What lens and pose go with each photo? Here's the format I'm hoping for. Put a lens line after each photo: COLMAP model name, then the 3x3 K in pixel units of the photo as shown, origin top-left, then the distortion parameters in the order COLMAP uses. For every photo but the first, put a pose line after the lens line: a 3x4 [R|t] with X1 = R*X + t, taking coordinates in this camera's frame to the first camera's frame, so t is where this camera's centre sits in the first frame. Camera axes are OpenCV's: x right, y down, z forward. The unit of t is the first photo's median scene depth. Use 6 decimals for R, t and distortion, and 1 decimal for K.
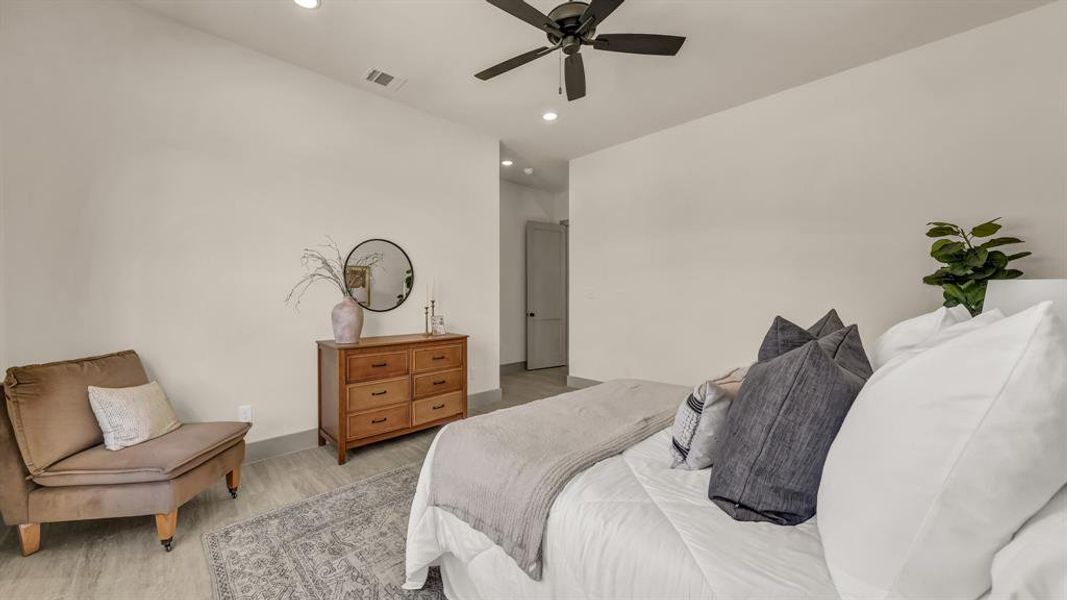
lens RADIAL K [[397.4, 0, 540.7], [0, 397.4, 296.6], [0, 0, 1]] dist [-0.000307, 0.000087]
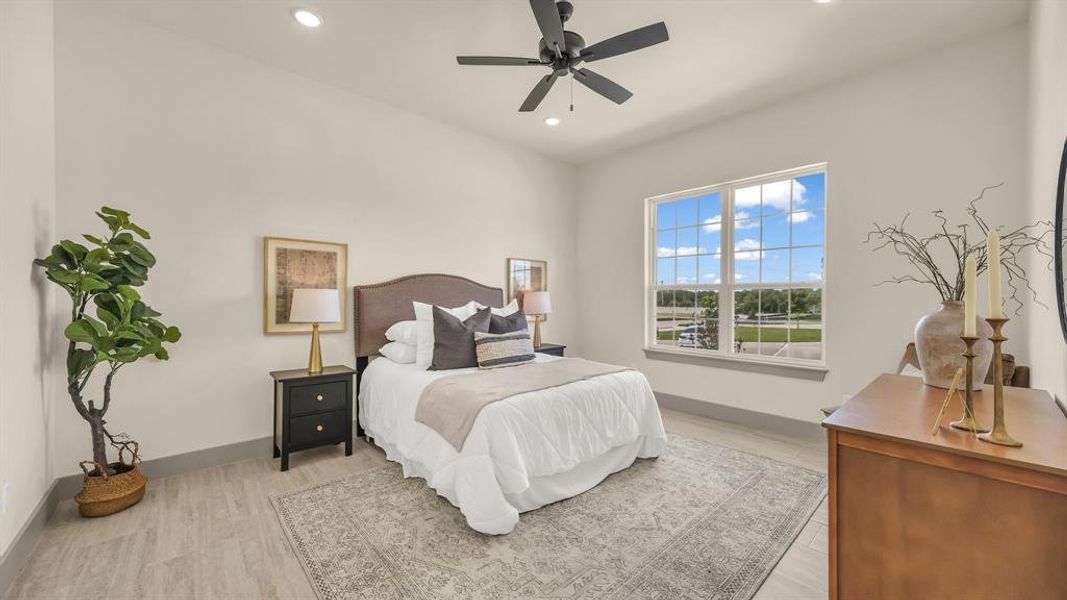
lens RADIAL K [[397.4, 0, 540.7], [0, 397.4, 296.6], [0, 0, 1]] dist [-0.000307, 0.000087]
pose [[-0.996460, -0.004444, 0.083953, 0.040139], [-0.004730, 0.999984, -0.003210, -0.006059], [-0.083937, -0.003596, -0.996465, 2.061750]]
